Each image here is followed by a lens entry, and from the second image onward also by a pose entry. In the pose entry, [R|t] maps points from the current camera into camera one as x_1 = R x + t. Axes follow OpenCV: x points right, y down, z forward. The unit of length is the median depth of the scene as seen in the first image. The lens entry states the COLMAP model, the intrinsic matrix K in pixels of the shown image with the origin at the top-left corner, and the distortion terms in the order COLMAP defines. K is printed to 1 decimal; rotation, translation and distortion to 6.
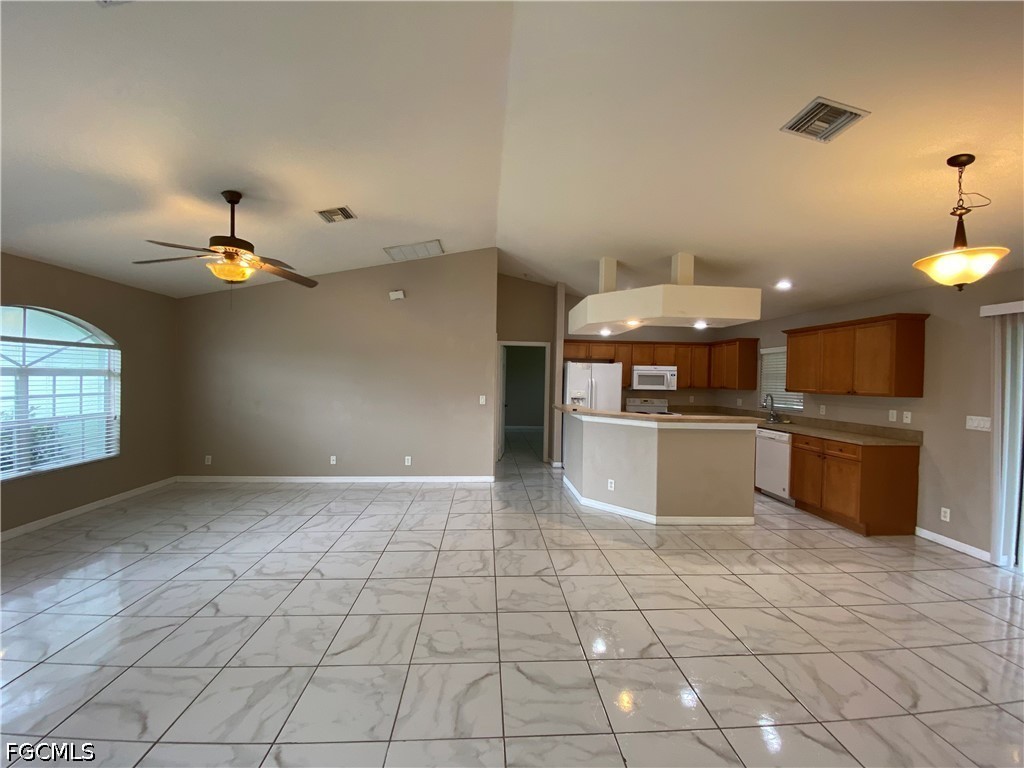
lens RADIAL K [[416.9, 0, 512.1], [0, 416.9, 382.6], [0, 0, 1]] dist [0.032068, -0.024469]
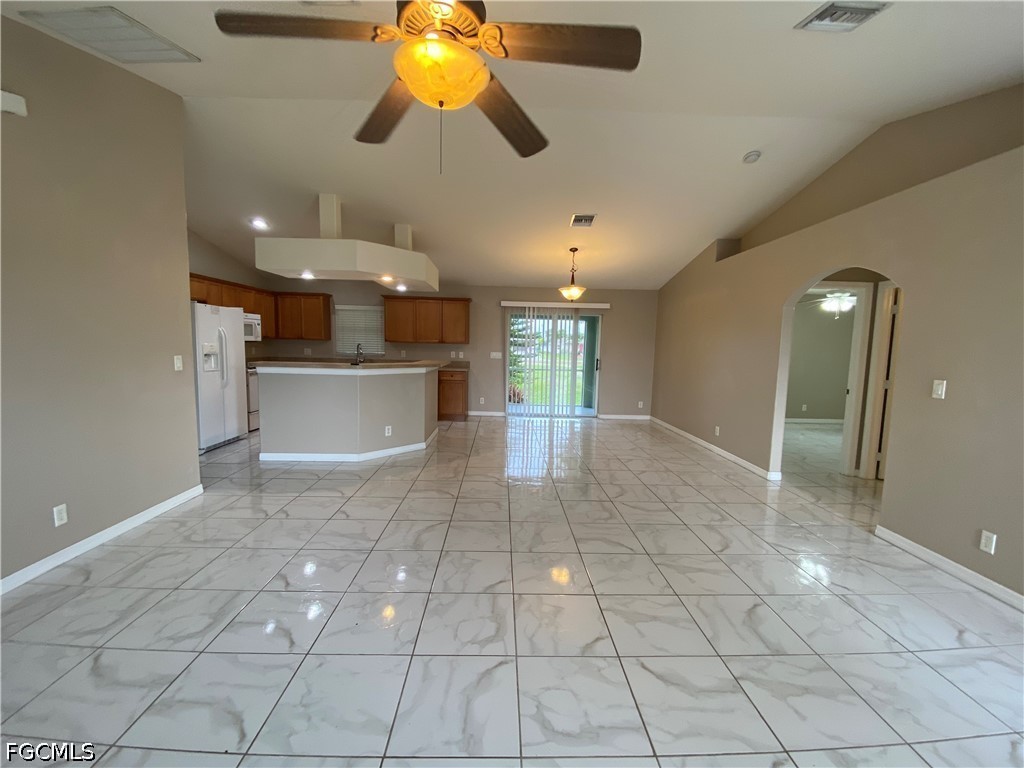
lens RADIAL K [[416.9, 0, 512.1], [0, 416.9, 382.6], [0, 0, 1]] dist [0.032068, -0.024469]
pose [[0.035955, -0.112319, 0.993022, -0.801366], [-0.013360, 0.993521, 0.112859, -0.004588], [-0.999264, -0.017324, 0.034221, 0.644583]]
